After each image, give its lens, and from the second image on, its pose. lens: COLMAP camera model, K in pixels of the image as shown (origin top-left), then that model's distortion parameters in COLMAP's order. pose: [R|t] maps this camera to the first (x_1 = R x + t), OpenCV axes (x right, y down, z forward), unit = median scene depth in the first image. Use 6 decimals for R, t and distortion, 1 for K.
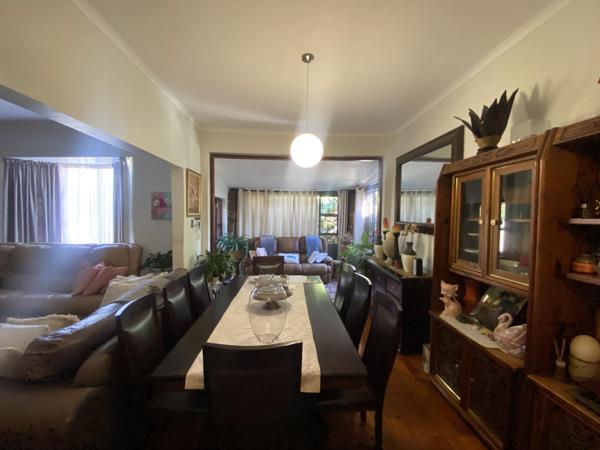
lens RADIAL K [[251.9, 0, 299.2], [0, 251.9, 223.6], [0, 0, 1]] dist [-0.003072, -0.000329]
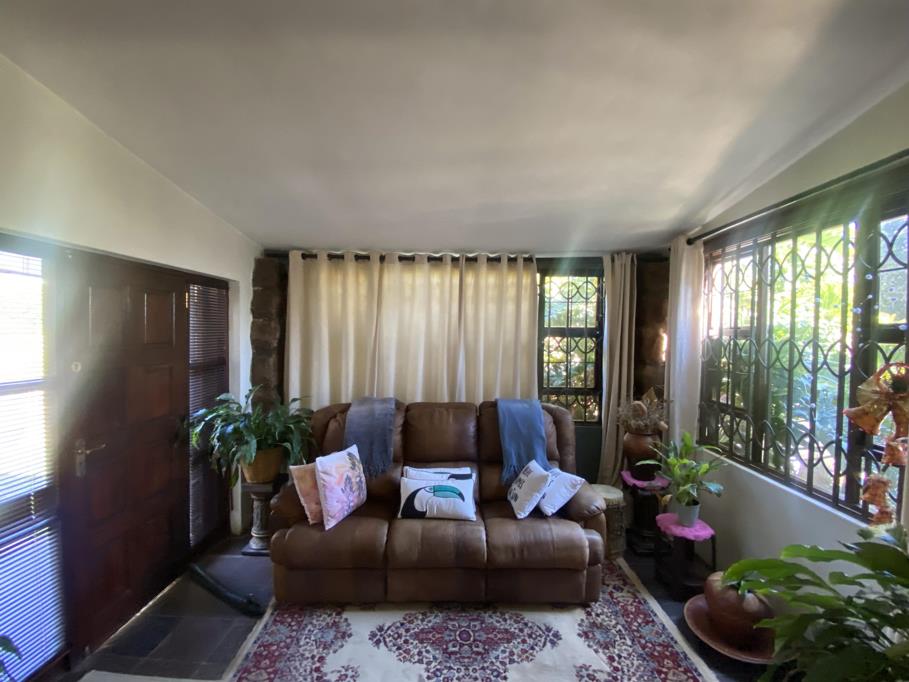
lens RADIAL K [[381.6, 0, 454.8], [0, 381.6, 337.7], [0, 0, 1]] dist [-0.003072, -0.000329]
pose [[0.998081, 0.002936, -0.061858, 0.000955], [-0.004057, 0.999830, -0.018008, -0.019113], [0.061795, 0.018224, 0.997922, 0.526069]]
